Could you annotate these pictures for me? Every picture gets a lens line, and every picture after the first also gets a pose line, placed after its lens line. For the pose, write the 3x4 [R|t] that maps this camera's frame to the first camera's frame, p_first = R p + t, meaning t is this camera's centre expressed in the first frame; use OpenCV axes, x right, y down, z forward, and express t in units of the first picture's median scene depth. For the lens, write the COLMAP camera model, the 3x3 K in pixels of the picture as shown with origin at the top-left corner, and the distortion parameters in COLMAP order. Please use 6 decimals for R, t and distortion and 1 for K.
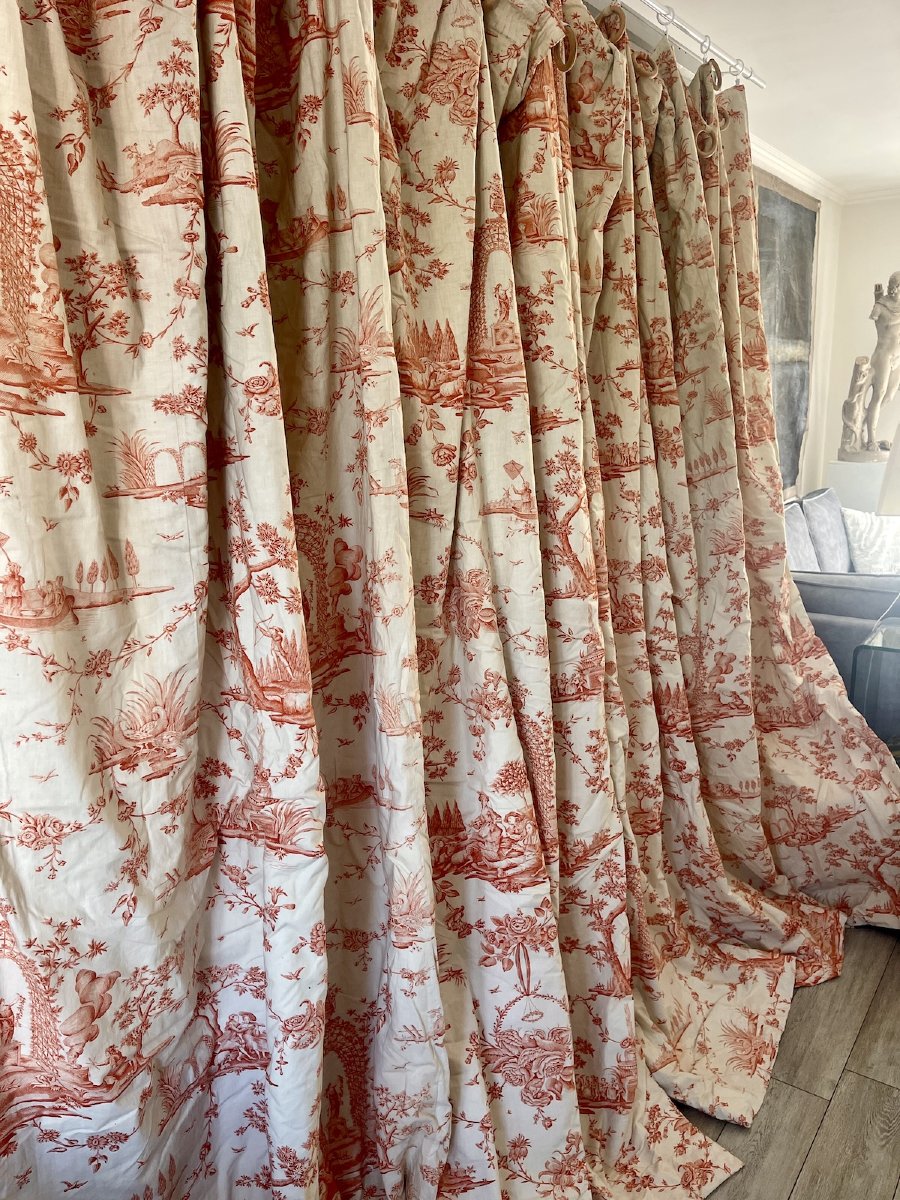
lens RADIAL K [[912.9, 0, 479.2], [0, 912.9, 613.7], [0, 0, 1]] dist [0.037573, -0.054647]
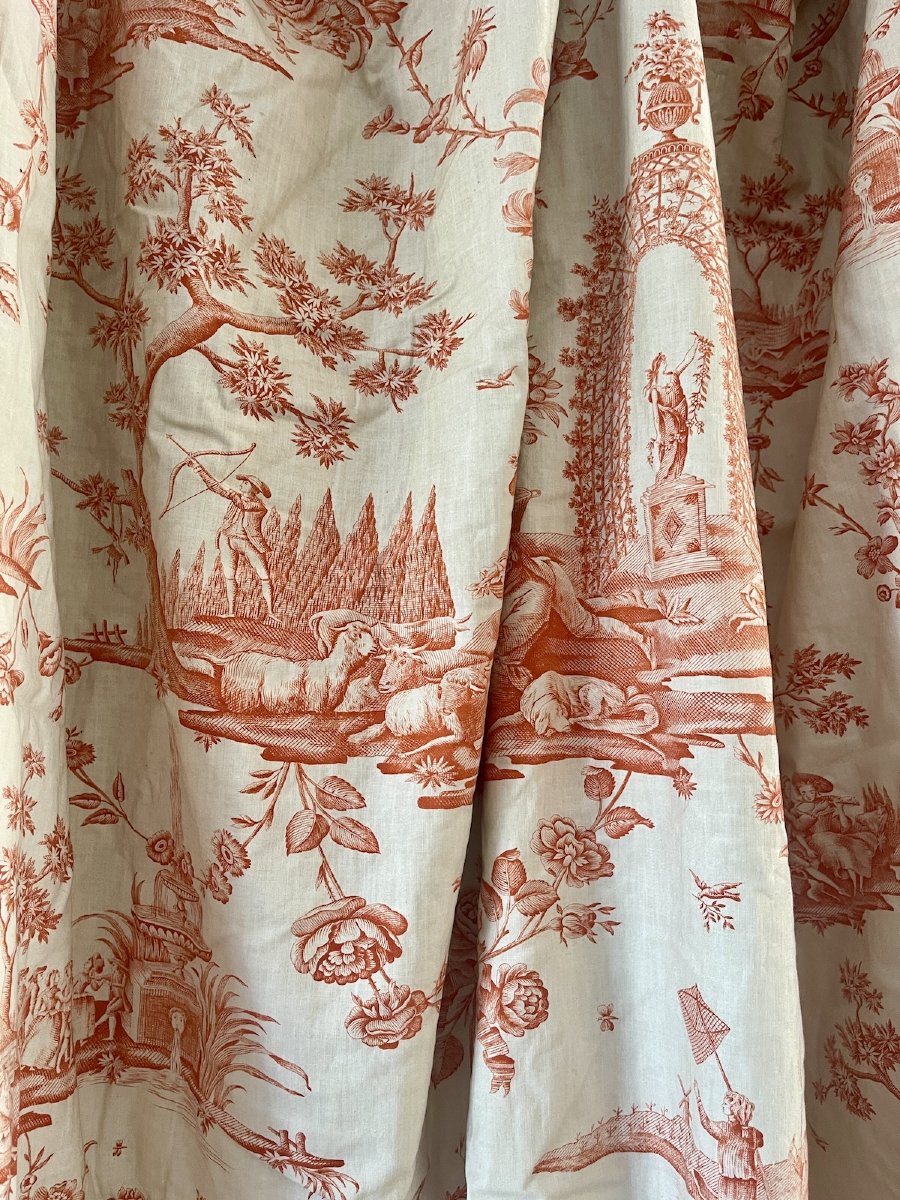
lens RADIAL K [[912.9, 0, 437.6], [0, 912.9, 606.0], [0, 0, 1]] dist [0.037573, -0.054647]
pose [[0.705431, 0.002003, -0.708776, 0.179695], [-0.164296, 0.973221, -0.160770, -0.232294], [0.689473, 0.229861, 0.686870, 0.793708]]
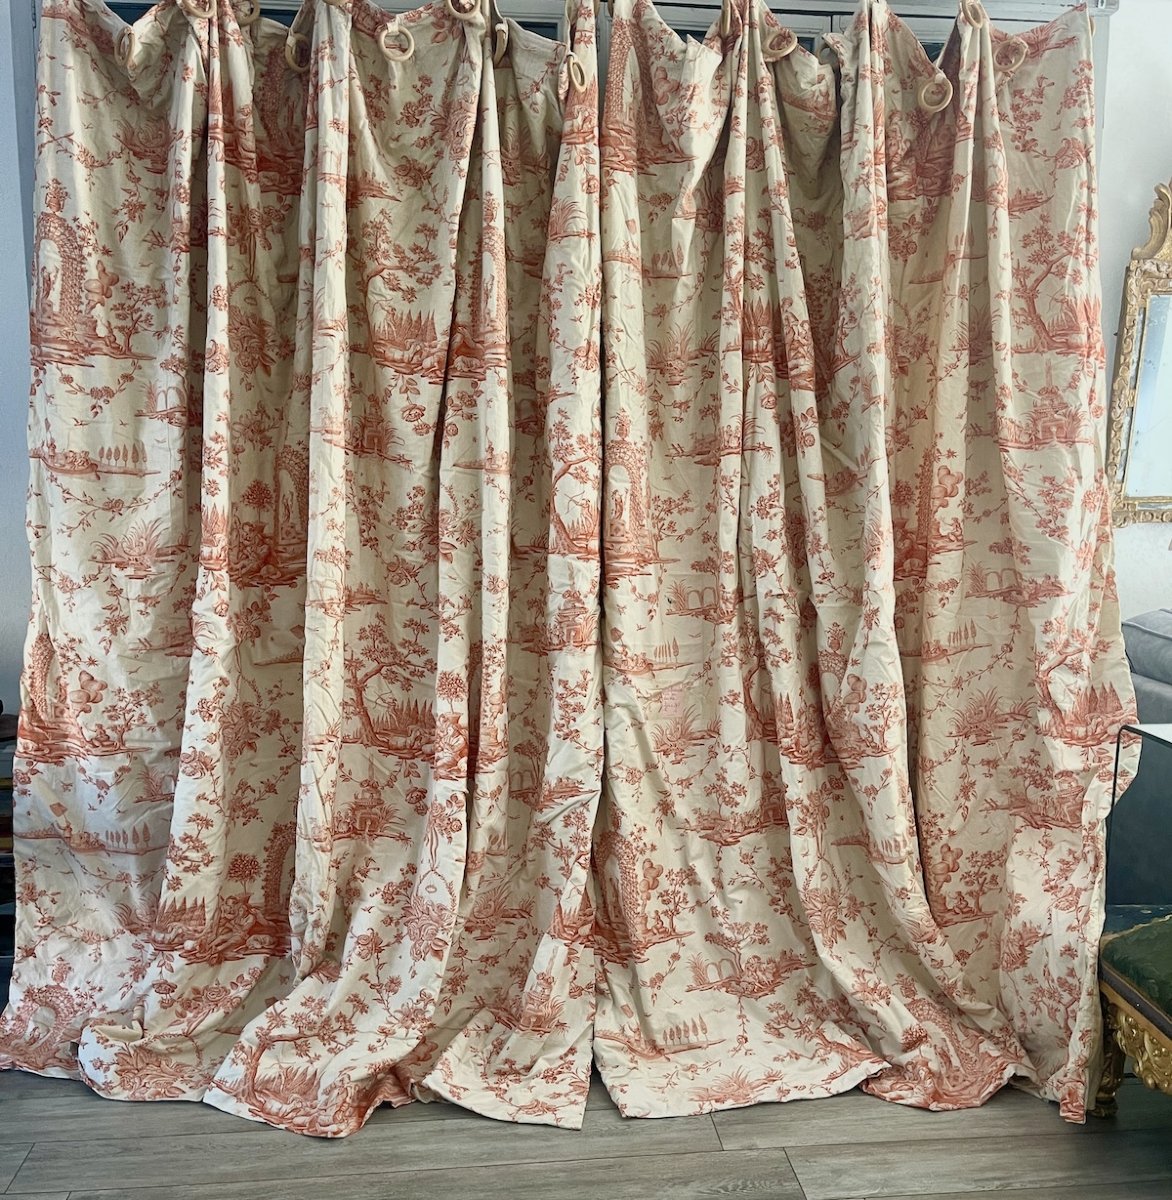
lens RADIAL K [[1114.0, 0, 576.6], [0, 1114.0, 682.5], [0, 0, 1]] dist [0.031032, -0.050128]
pose [[0.663740, 0.164679, -0.729610, 1.320922], [-0.197318, 0.979458, 0.041568, 0.087433], [0.721468, 0.116375, 0.682599, 0.129984]]
